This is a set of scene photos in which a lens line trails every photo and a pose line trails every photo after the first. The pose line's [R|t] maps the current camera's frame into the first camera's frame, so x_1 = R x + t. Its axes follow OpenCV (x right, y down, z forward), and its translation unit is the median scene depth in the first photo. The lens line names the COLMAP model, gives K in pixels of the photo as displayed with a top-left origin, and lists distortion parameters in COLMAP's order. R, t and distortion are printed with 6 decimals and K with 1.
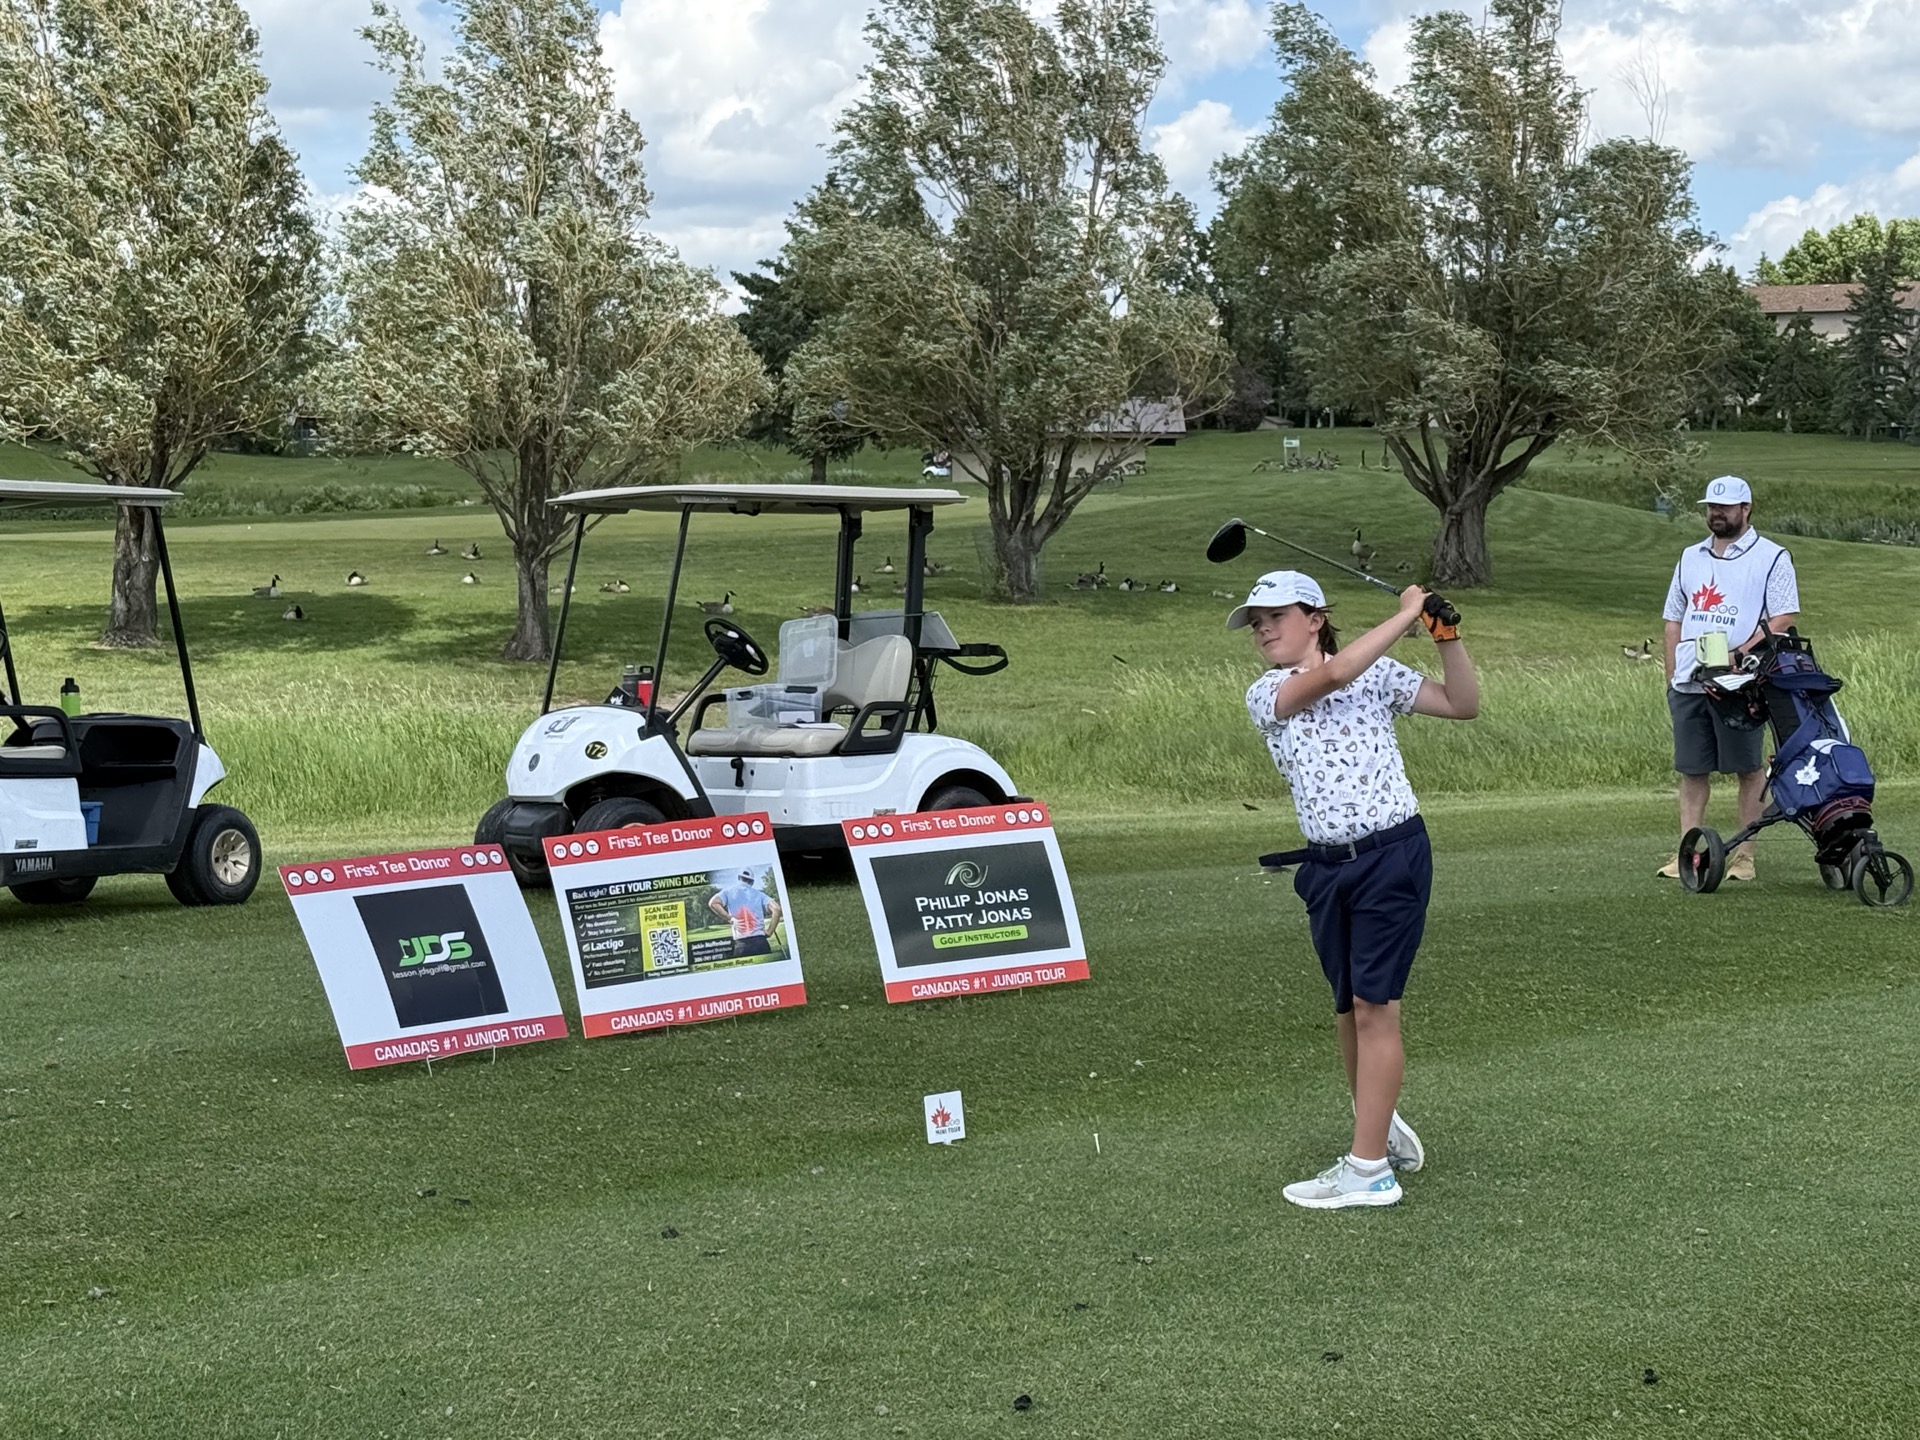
lens RADIAL K [[3605.6, 0, 965.7], [0, 3605.6, 709.1], [0, 0, 1]] dist [0.152564, 0.000000]
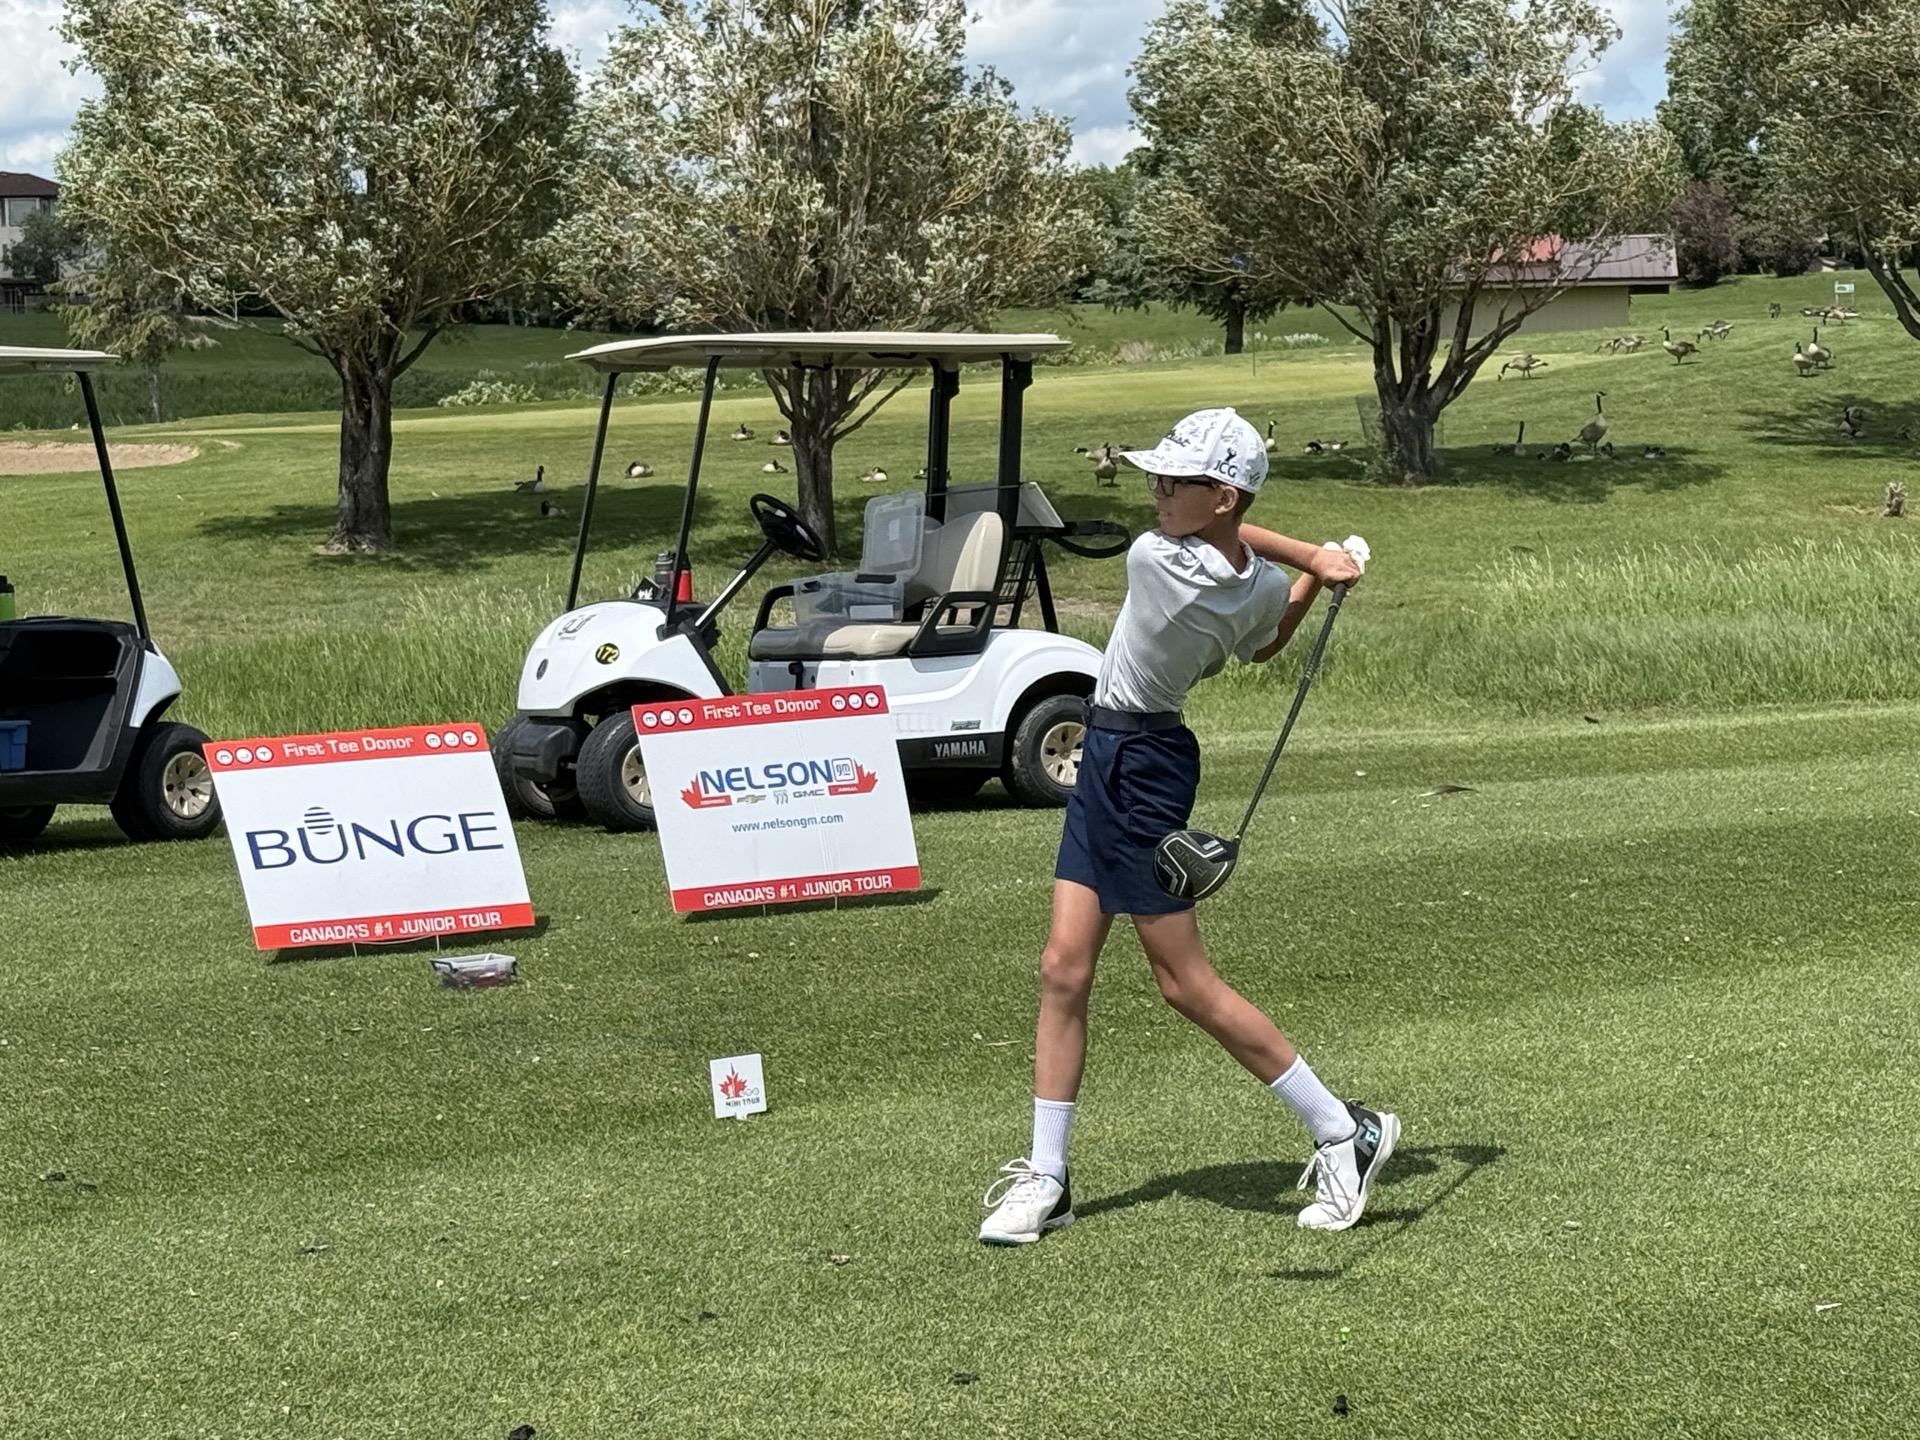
lens RADIAL K [[4247.5, 0, 962.3], [0, 4247.5, 709.4], [0, 0, 1]] dist [0.142106, 0.000000]
pose [[0.992737, -0.010243, -0.119868, 0.094850], [0.012768, 0.999712, 0.020314, 0.005192], [0.119625, -0.021696, 0.992582, 0.030647]]
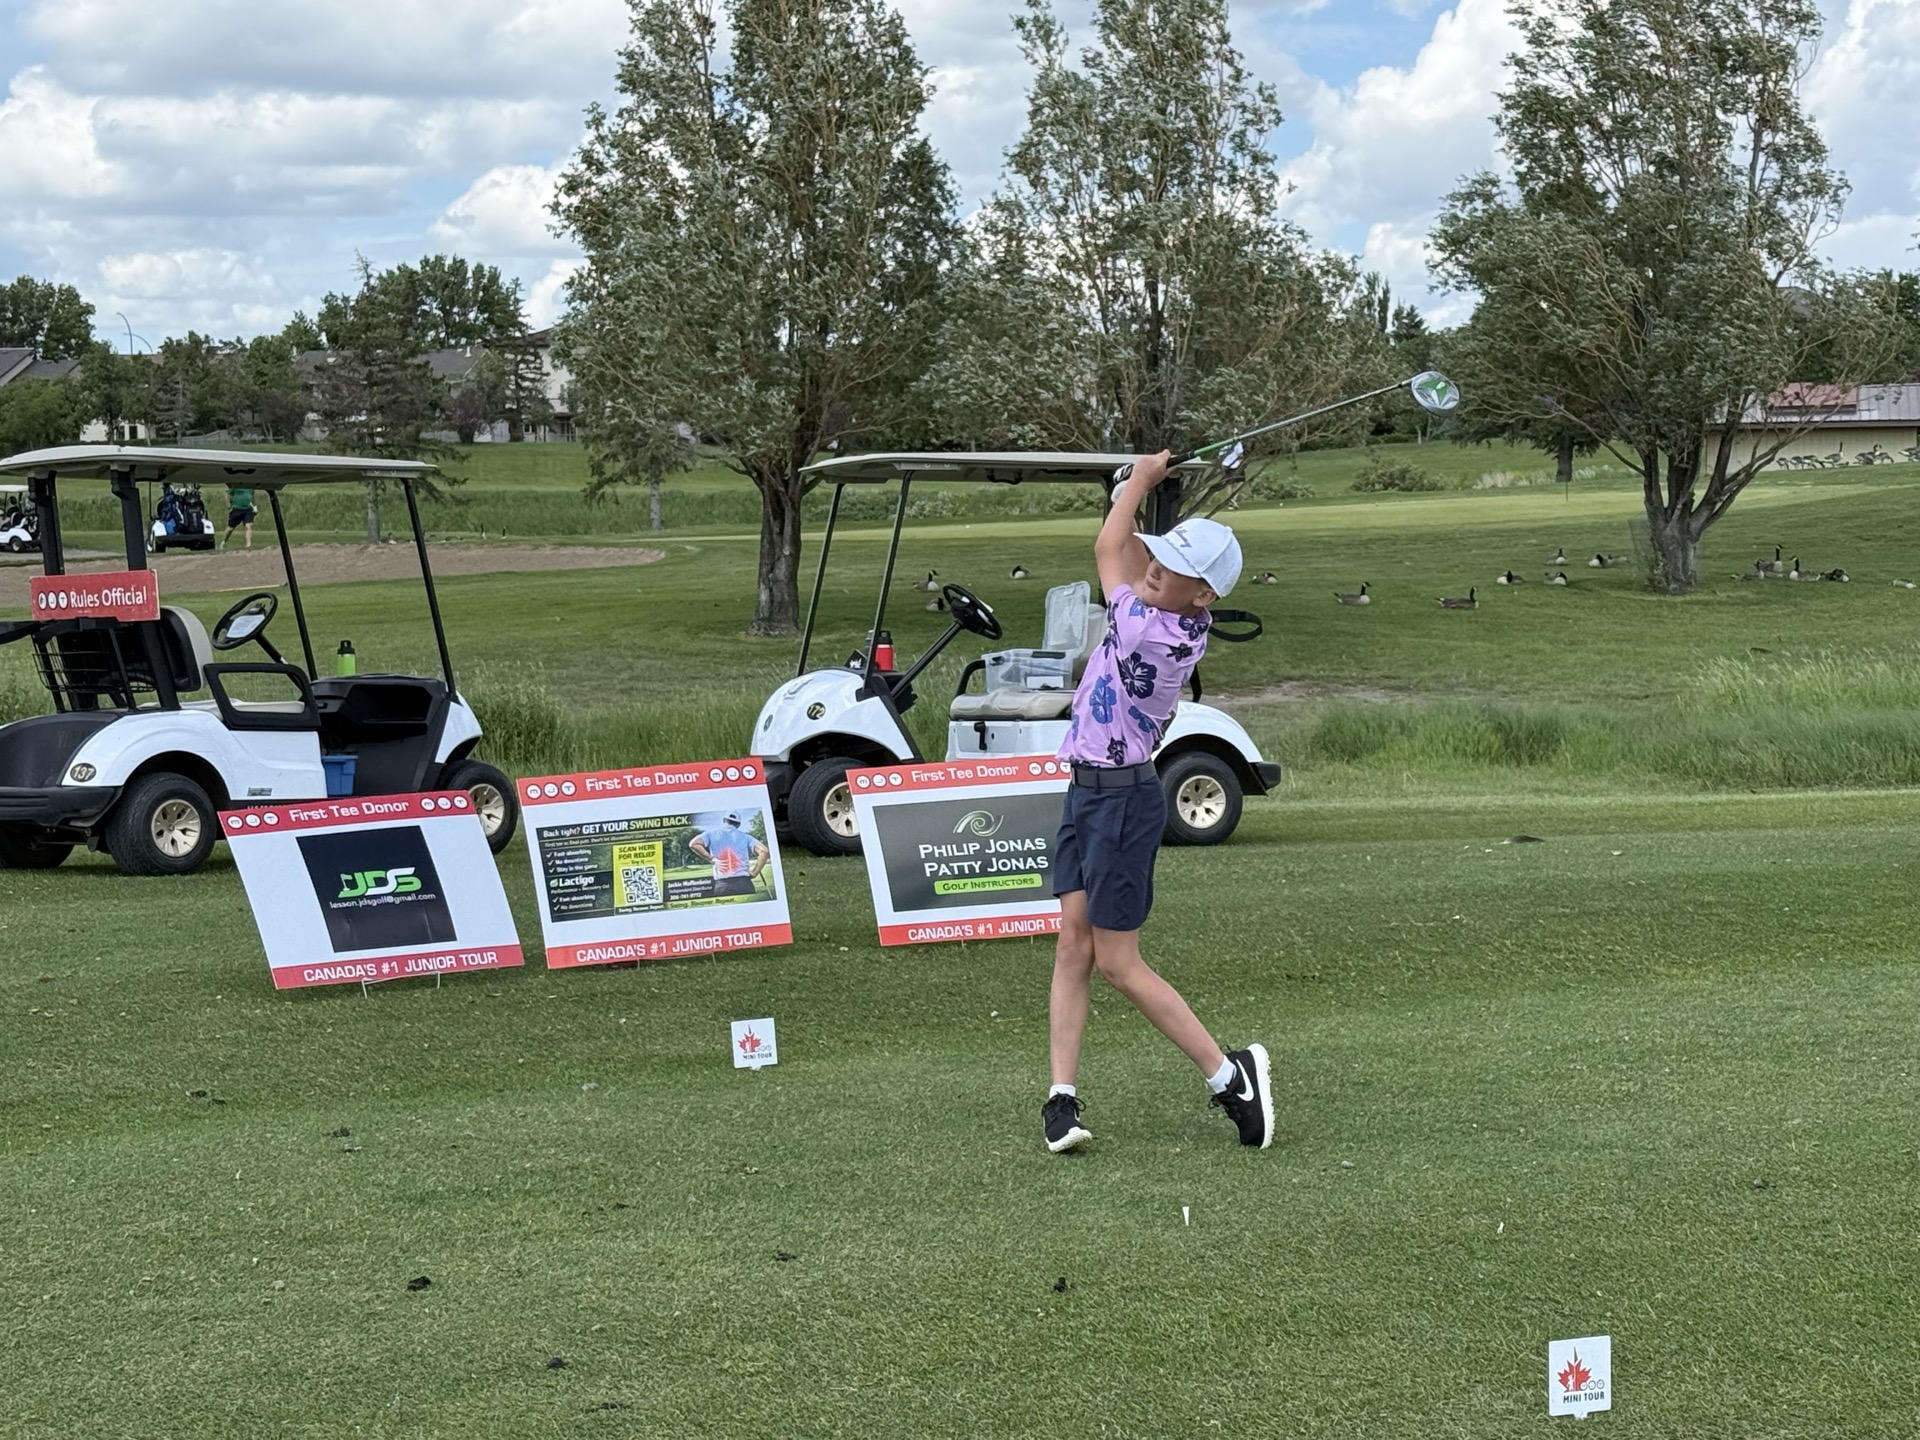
lens RADIAL K [[3605.6, 0, 960.2], [0, 3605.6, 736.6], [0, 0, 1]] dist [0.152564, 0.000000]
pose [[0.974334, 0.007626, -0.224979, 0.164601], [-0.006053, 0.999952, 0.007684, 0.010216], [0.225026, -0.006125, 0.974333, 0.007460]]
